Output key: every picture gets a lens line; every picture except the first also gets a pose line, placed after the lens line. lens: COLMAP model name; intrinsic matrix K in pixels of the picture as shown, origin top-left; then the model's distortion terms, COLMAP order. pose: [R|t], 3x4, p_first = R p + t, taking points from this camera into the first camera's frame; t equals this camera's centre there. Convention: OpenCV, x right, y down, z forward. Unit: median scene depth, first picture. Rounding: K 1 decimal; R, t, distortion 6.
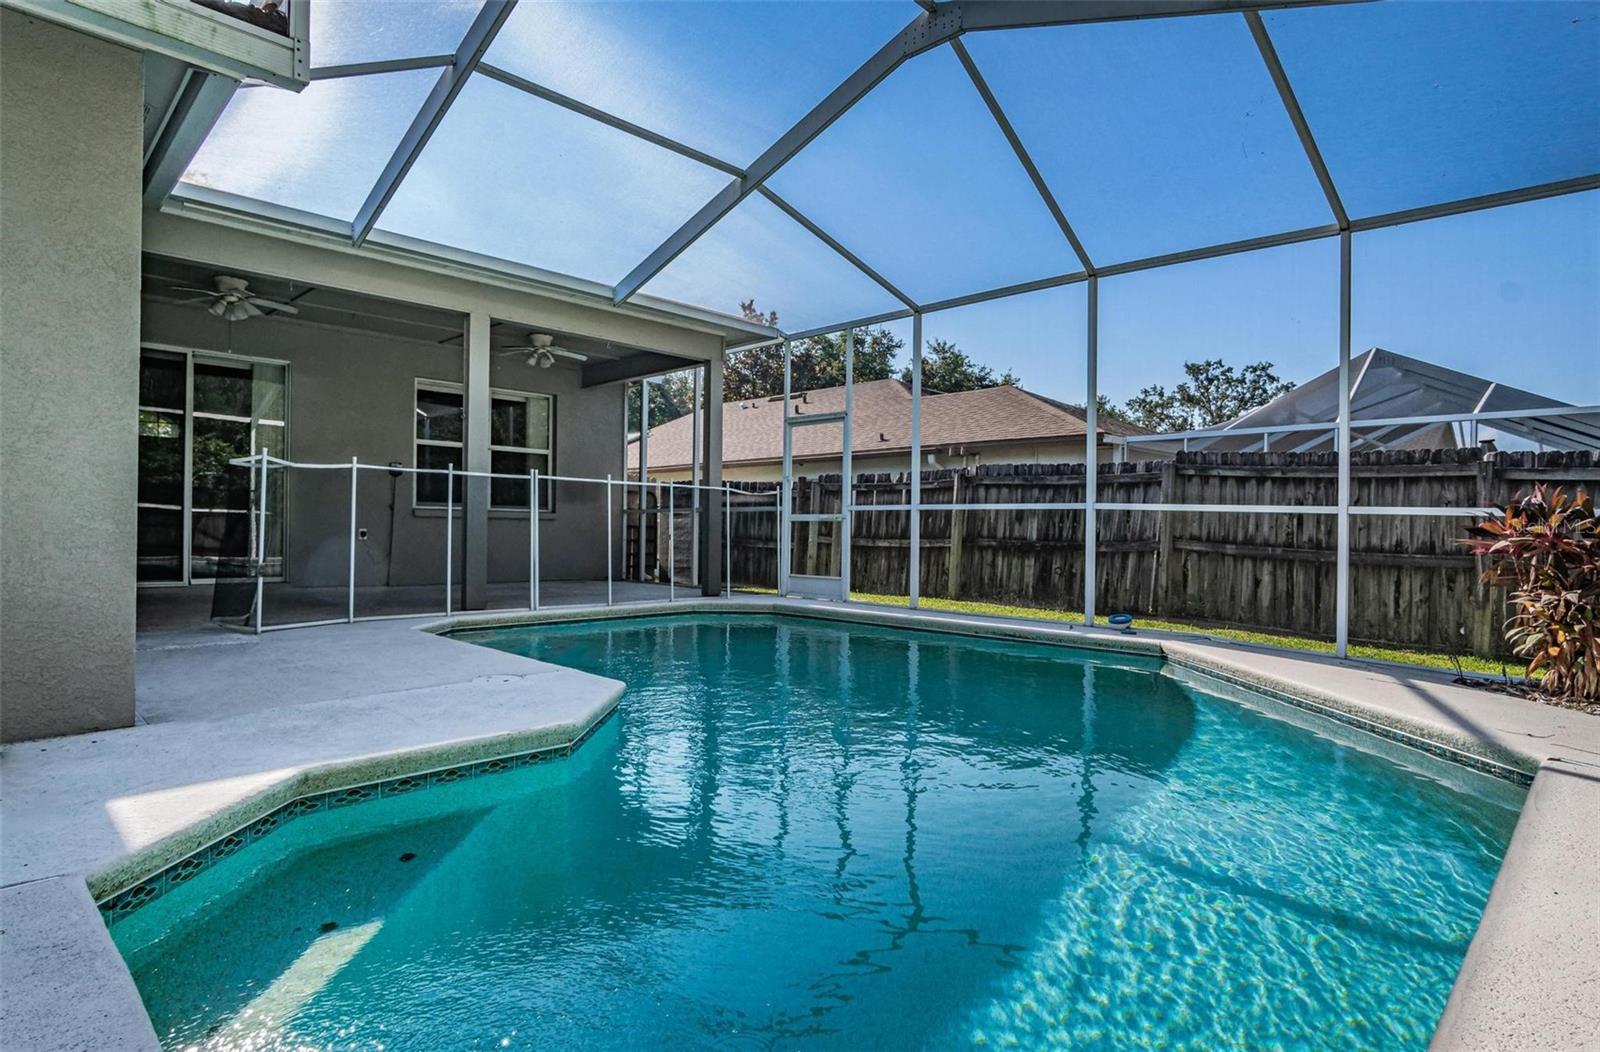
lens RADIAL K [[841.1, 0, 825.5], [0, 841.1, 547.1], [0, 0, 1]] dist [-0.001444, -0.000482]
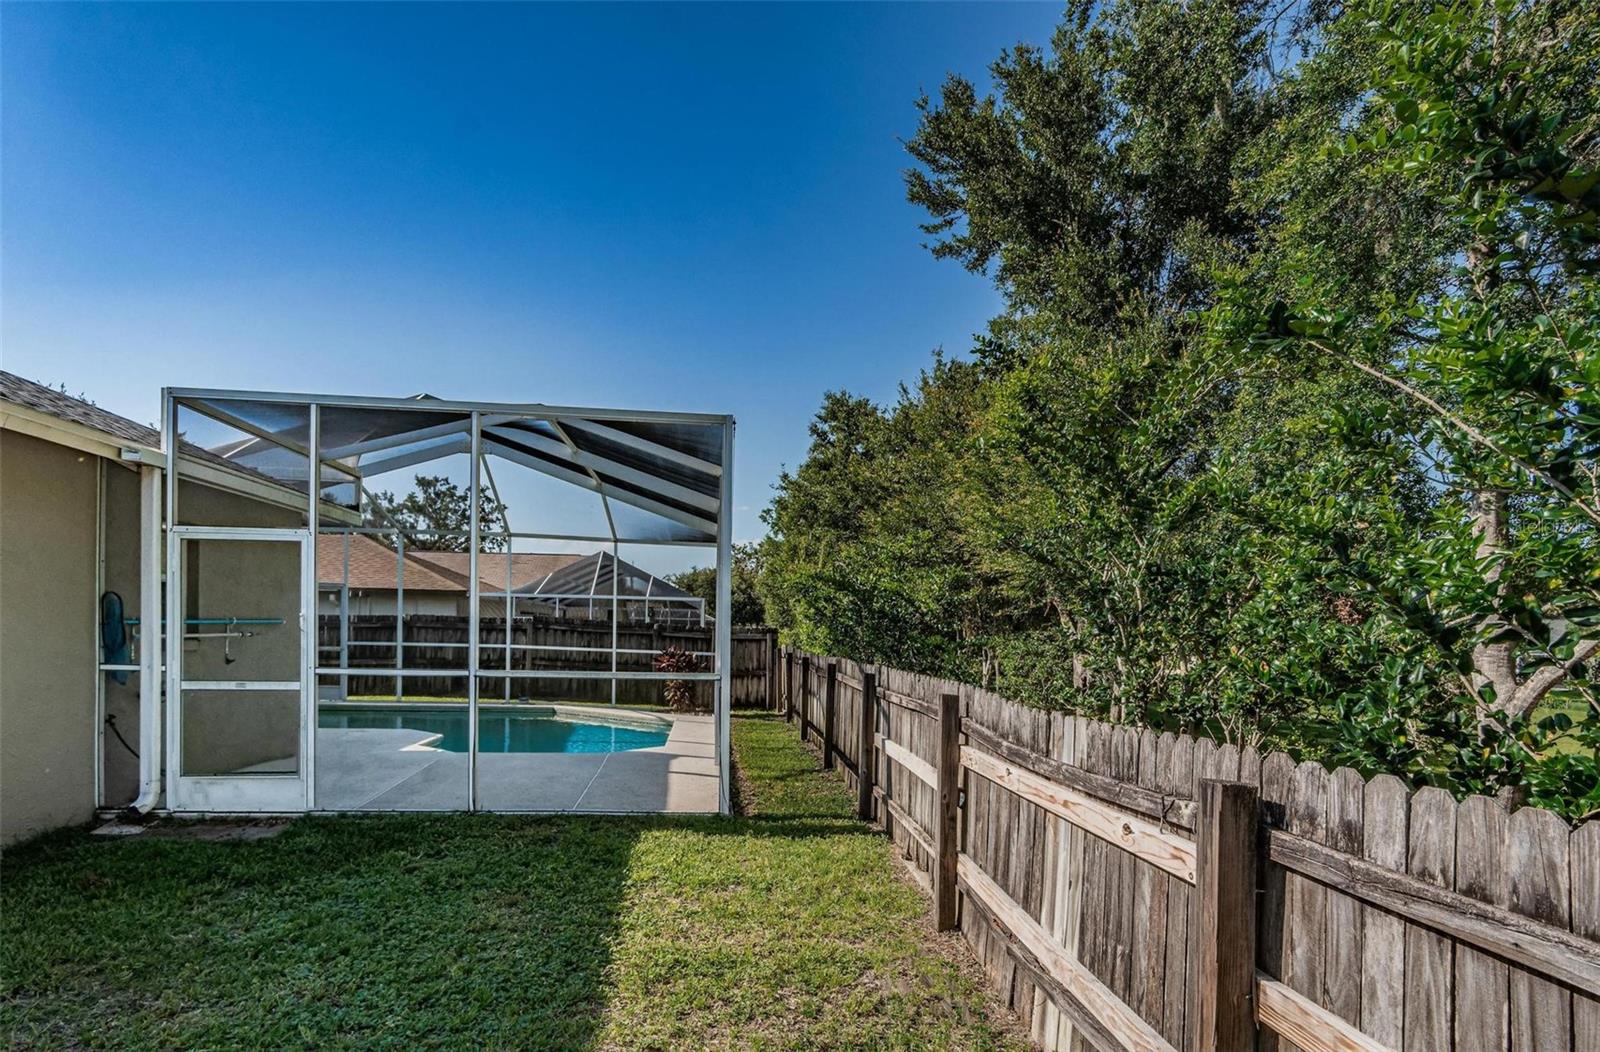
lens RADIAL K [[841.1, 0, 825.5], [0, 841.1, 547.1], [0, 0, 1]] dist [-0.001444, -0.000482]
pose [[0.622615, 0.081389, 0.778285, -0.091437], [0.002036, 0.994405, -0.105618, -0.007632], [-0.782526, 0.067344, 0.618965, -0.102036]]
